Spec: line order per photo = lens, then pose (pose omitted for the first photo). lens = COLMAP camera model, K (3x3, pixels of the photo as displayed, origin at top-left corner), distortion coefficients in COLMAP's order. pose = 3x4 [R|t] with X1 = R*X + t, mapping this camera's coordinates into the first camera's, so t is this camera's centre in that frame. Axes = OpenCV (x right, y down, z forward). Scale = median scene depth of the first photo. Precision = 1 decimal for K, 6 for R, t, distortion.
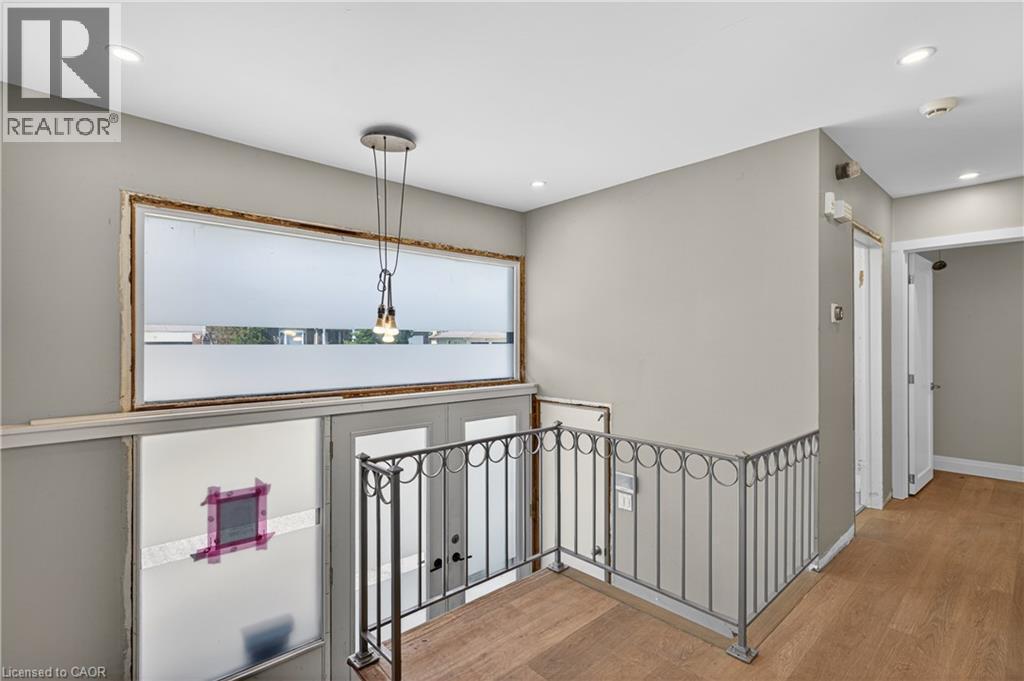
lens RADIAL K [[486.2, 0, 508.8], [0, 486.2, 341.3], [0, 0, 1]] dist [0.010628, -0.004405]
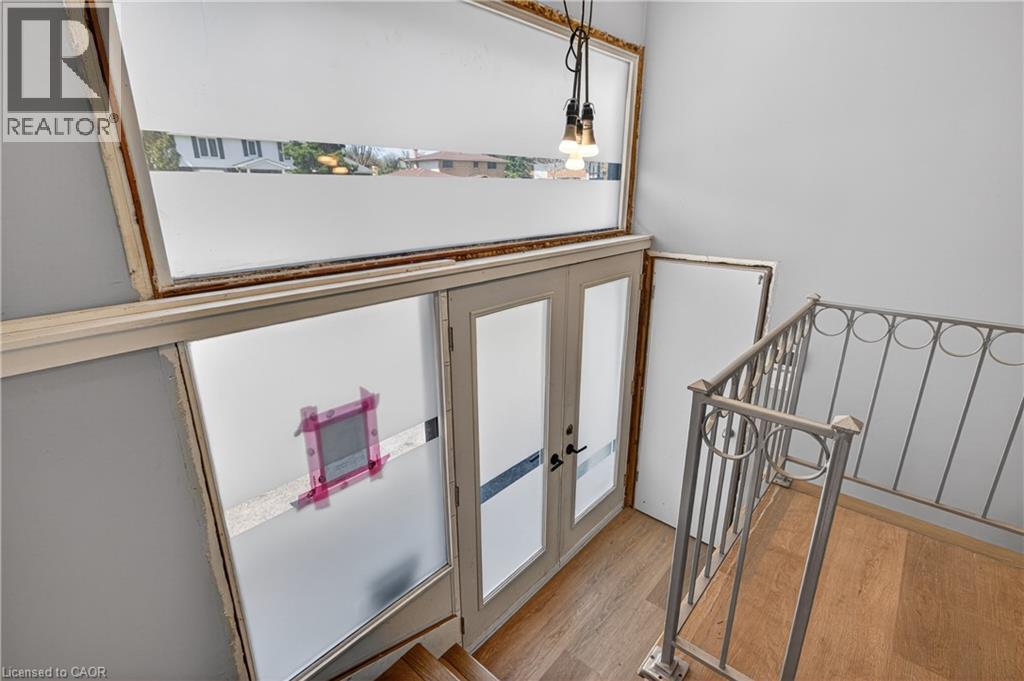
lens RADIAL K [[486.2, 0, 509.2], [0, 486.2, 345.9], [0, 0, 1]] dist [0.010628, -0.004405]
pose [[0.993173, -0.034818, 0.111337, -0.400775], [-0.001750, 0.949864, 0.312660, 0.019680], [-0.116641, -0.310720, 0.943318, 0.380360]]
